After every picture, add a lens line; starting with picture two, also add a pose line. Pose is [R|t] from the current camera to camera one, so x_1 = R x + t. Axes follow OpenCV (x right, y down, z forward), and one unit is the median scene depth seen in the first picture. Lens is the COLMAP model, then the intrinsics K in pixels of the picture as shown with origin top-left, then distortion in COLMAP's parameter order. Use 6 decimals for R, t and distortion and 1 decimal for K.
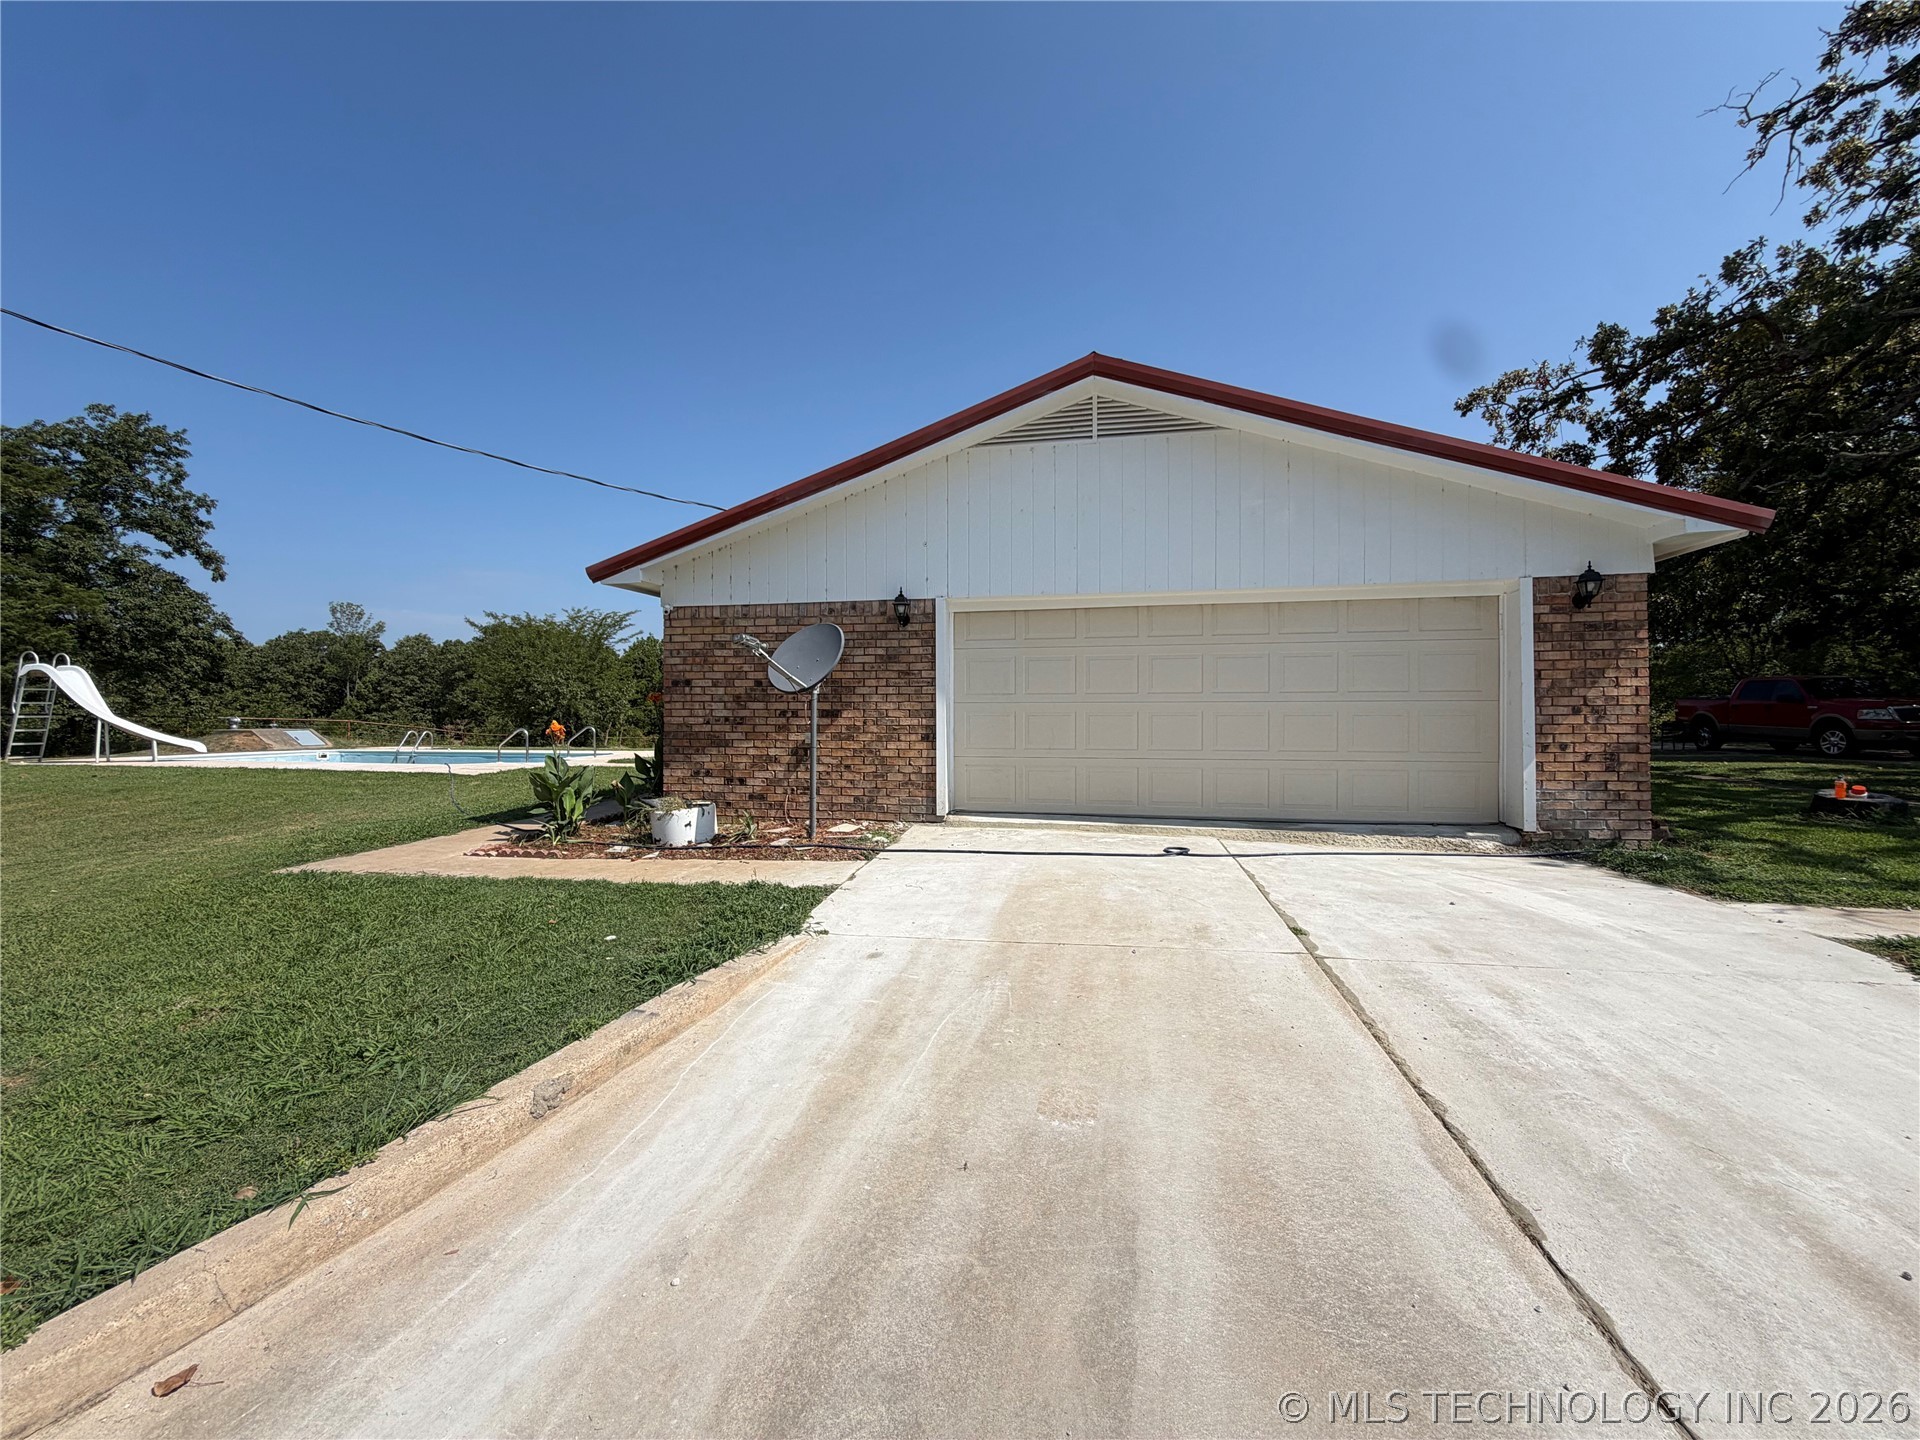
lens RADIAL K [[770.6, 0, 949.5], [0, 770.6, 712.5], [0, 0, 1]] dist [0.000403, 0.000259]
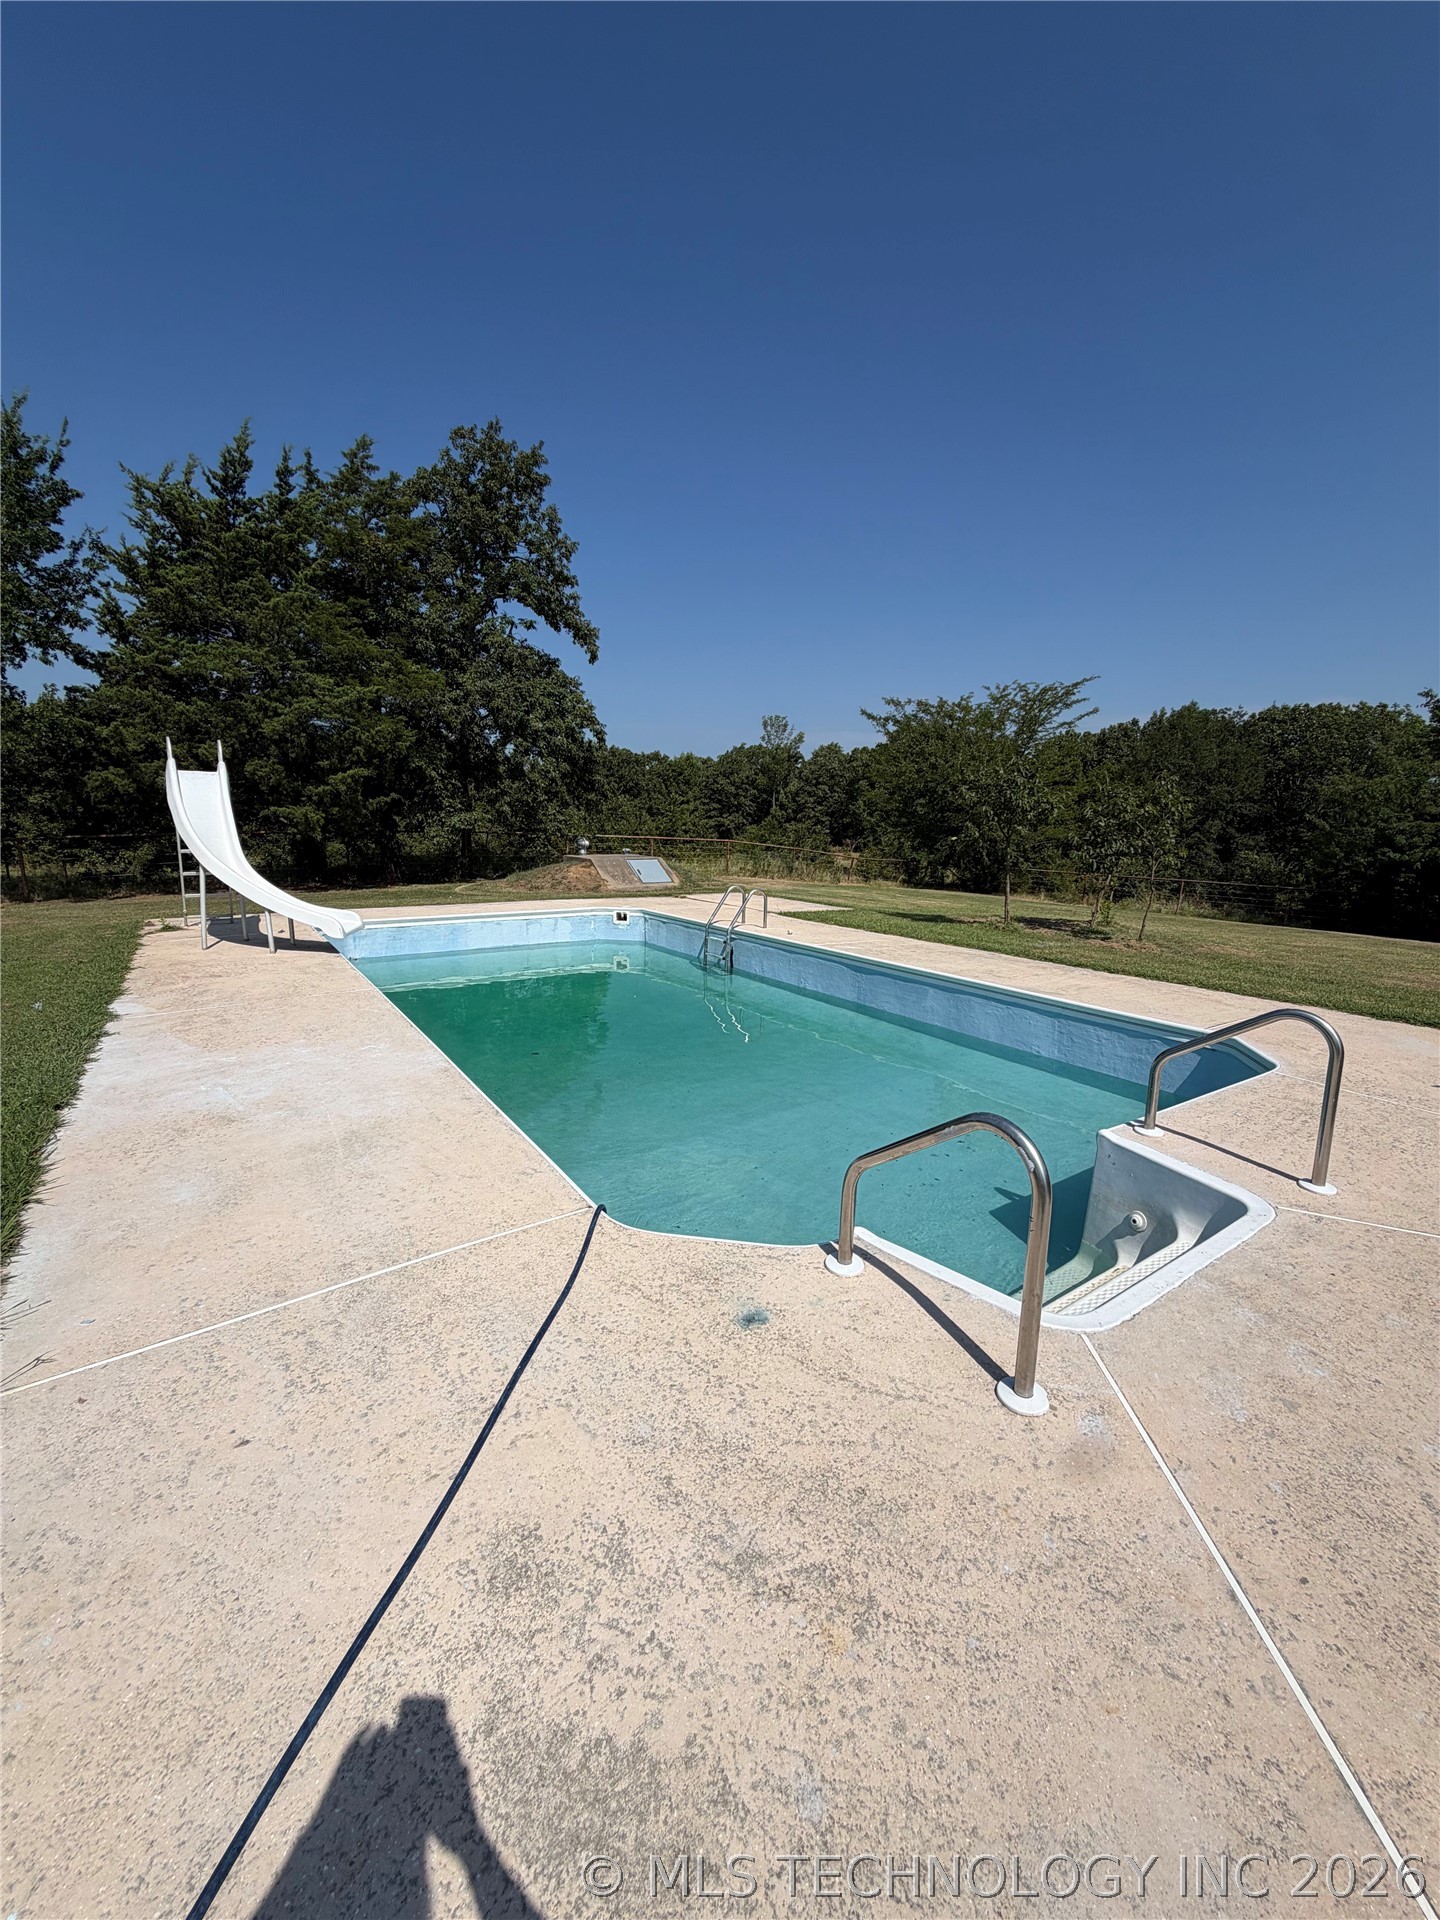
lens RADIAL K [[770.6, 0, 725.5], [0, 770.6, 963.4], [0, 0, 1]] dist [0.000403, 0.000259]
pose [[0.734314, 0.143437, -0.663483, -0.170235], [-0.022617, 0.982047, 0.187274, -0.010520], [0.678434, -0.122512, 0.724375, 0.298008]]
